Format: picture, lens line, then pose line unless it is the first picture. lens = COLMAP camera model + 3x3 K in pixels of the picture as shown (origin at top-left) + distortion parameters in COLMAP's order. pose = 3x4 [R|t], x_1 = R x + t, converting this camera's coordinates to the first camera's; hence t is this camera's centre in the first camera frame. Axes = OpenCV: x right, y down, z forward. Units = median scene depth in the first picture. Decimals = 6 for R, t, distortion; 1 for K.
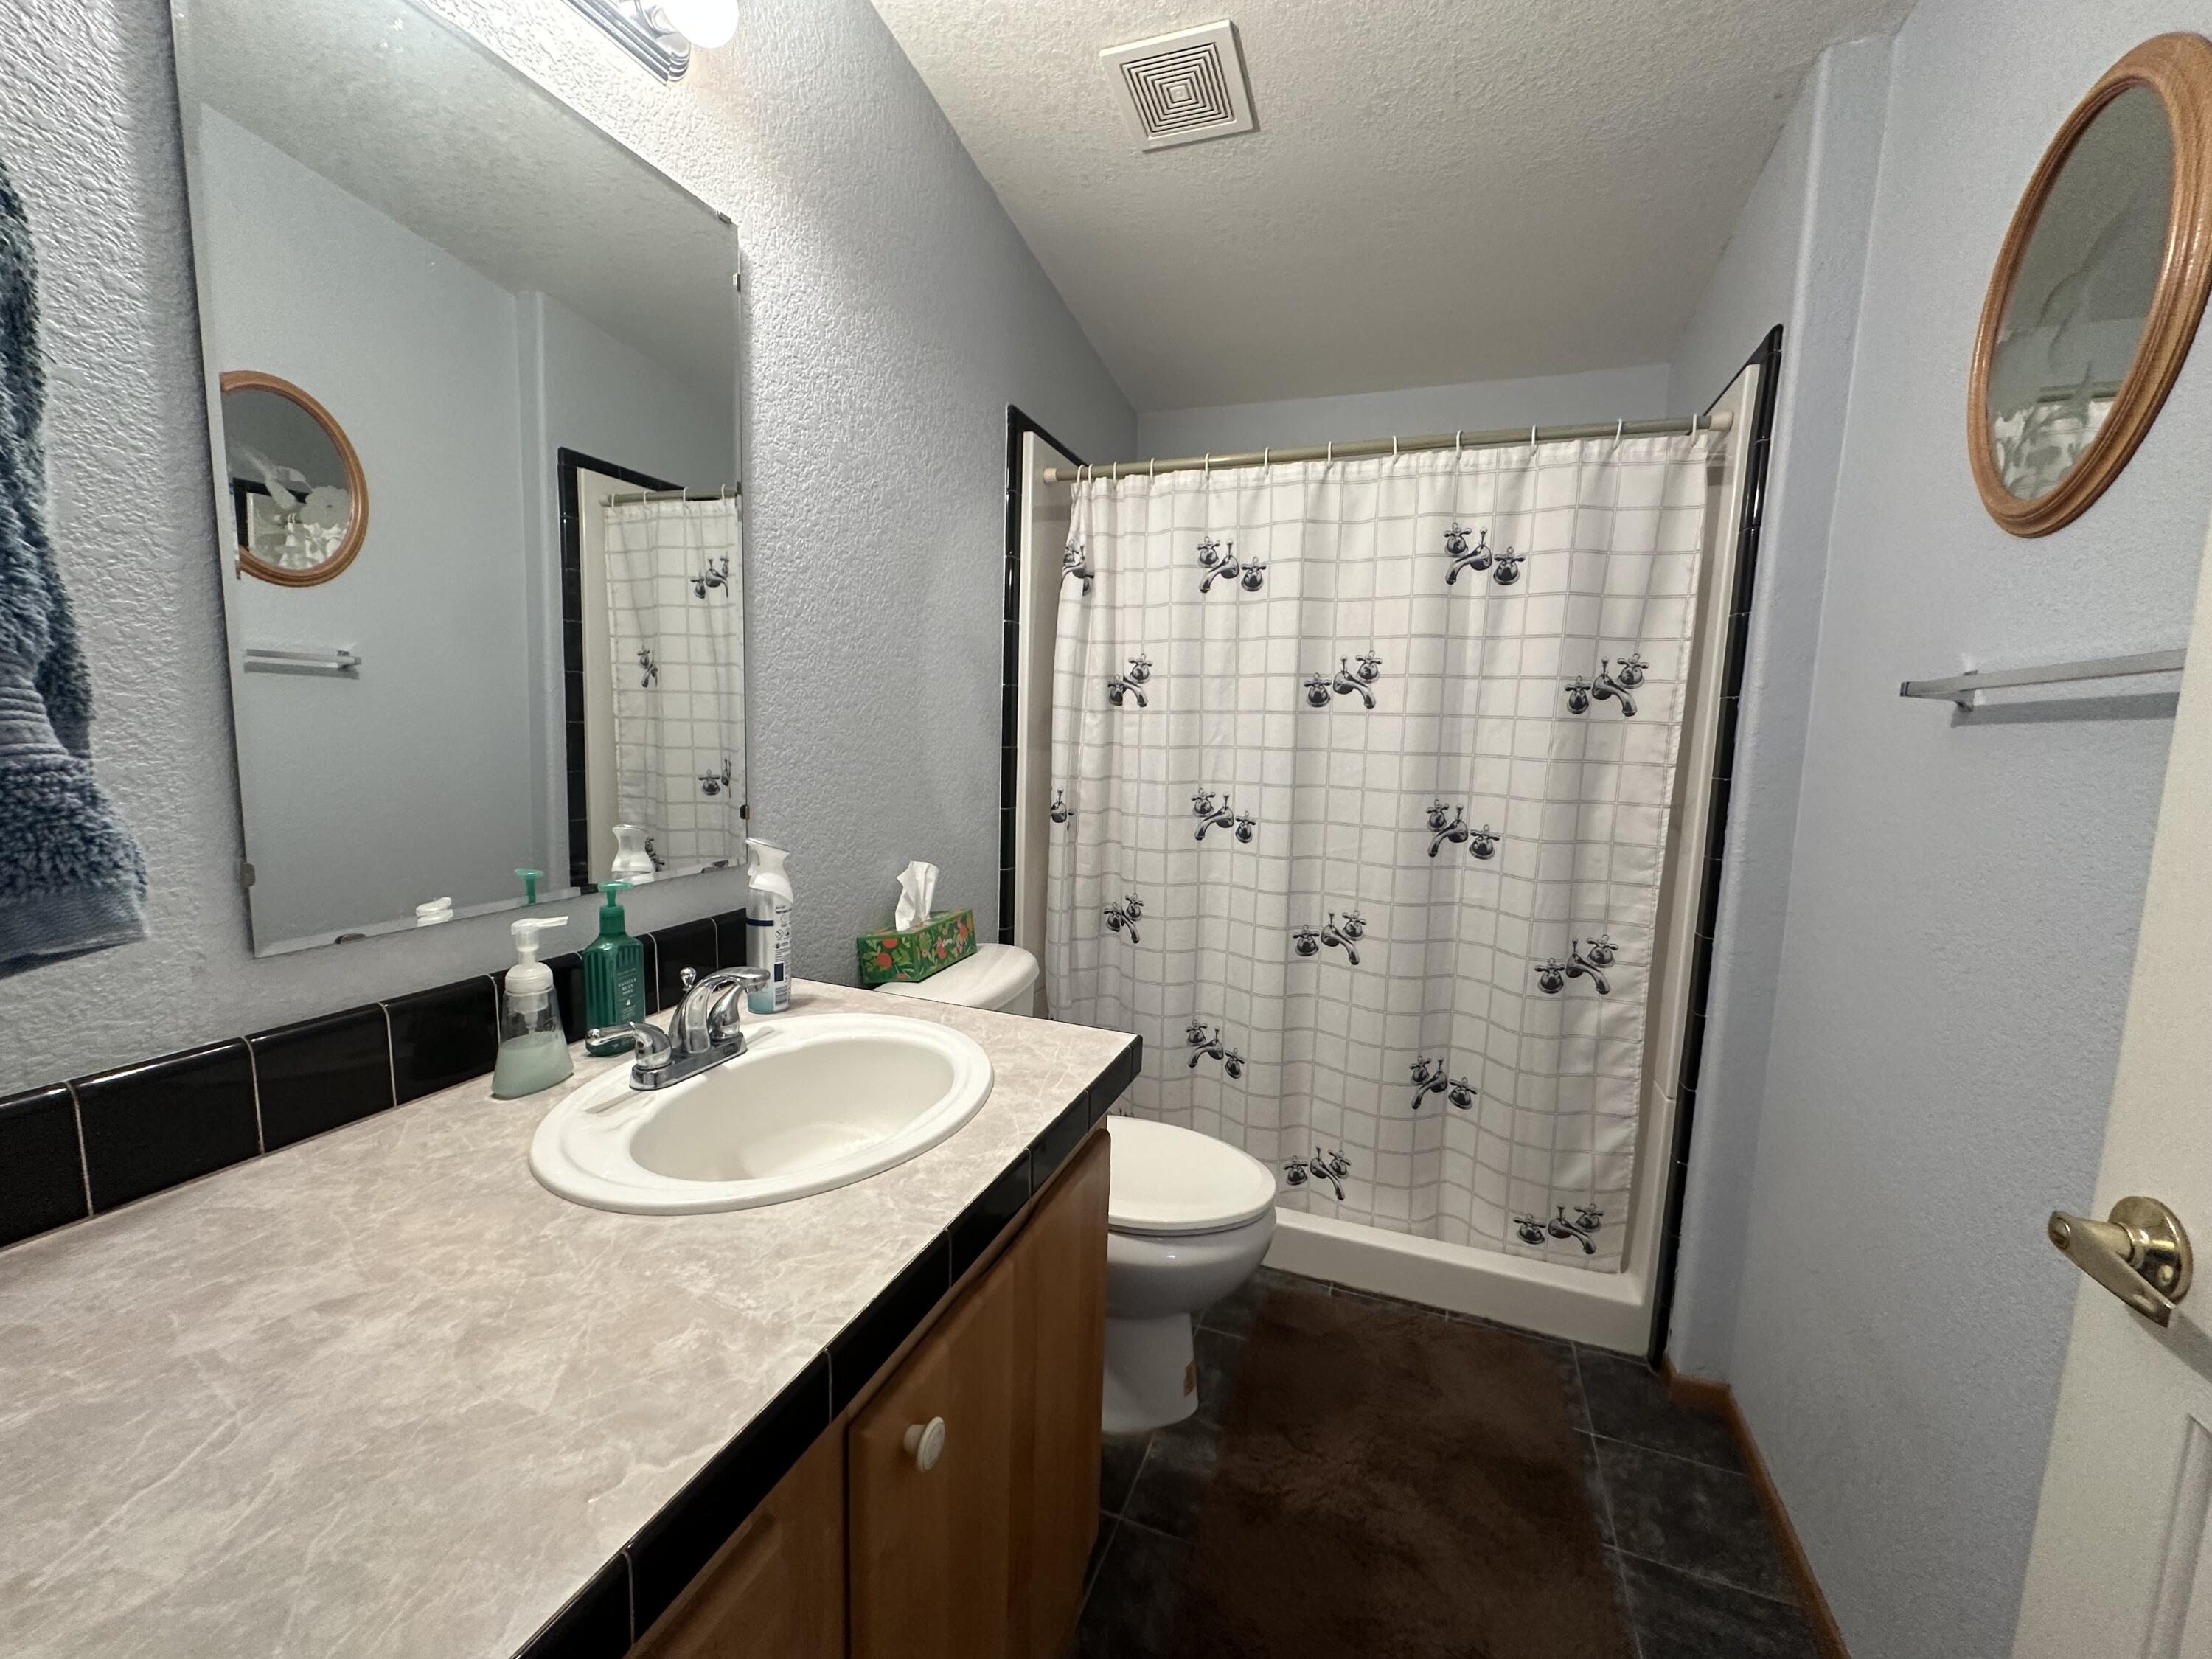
lens RADIAL K [[884.8, 0, 1108.6], [0, 884.8, 827.7], [0, 0, 1]] dist [-0.001609, 0.000066]
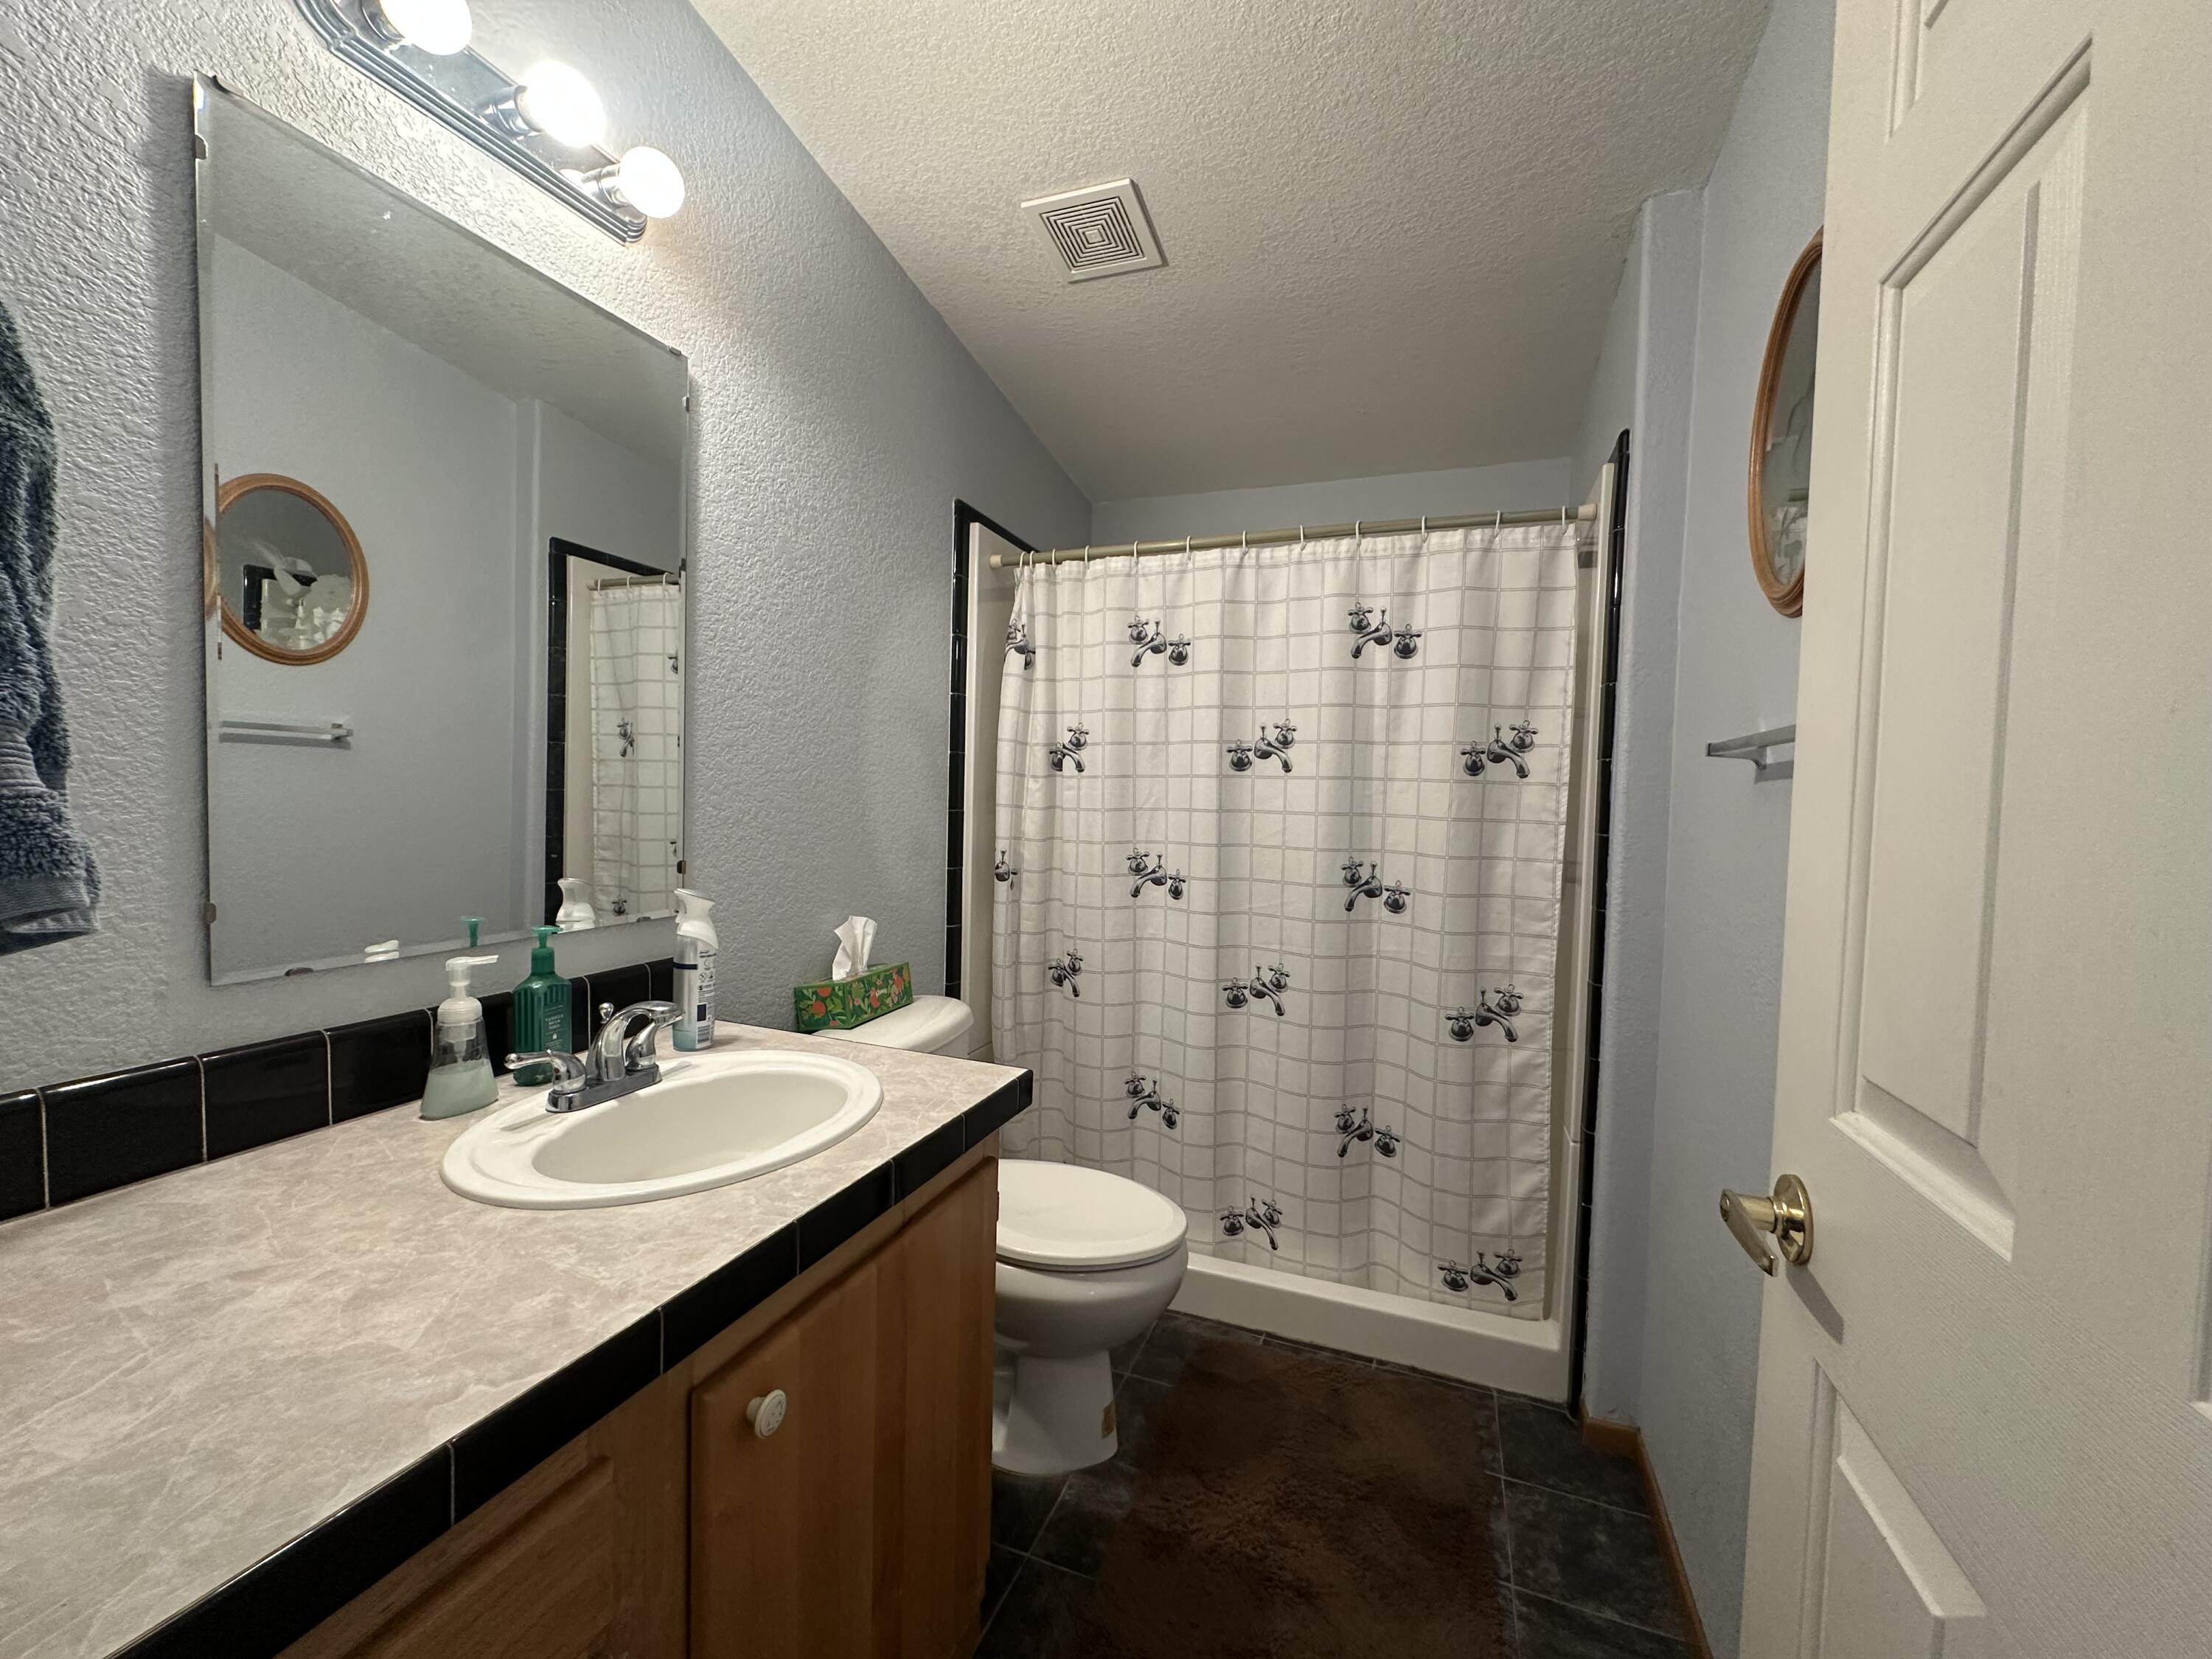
lens RADIAL K [[884.8, 0, 1108.6], [0, 884.8, 827.7], [0, 0, 1]] dist [-0.001609, 0.000066]
pose [[0.999984, -0.004158, -0.003851, 0.097826], [0.003845, 0.996951, -0.077935, 0.017170], [0.004164, 0.077919, 0.996951, -0.074178]]
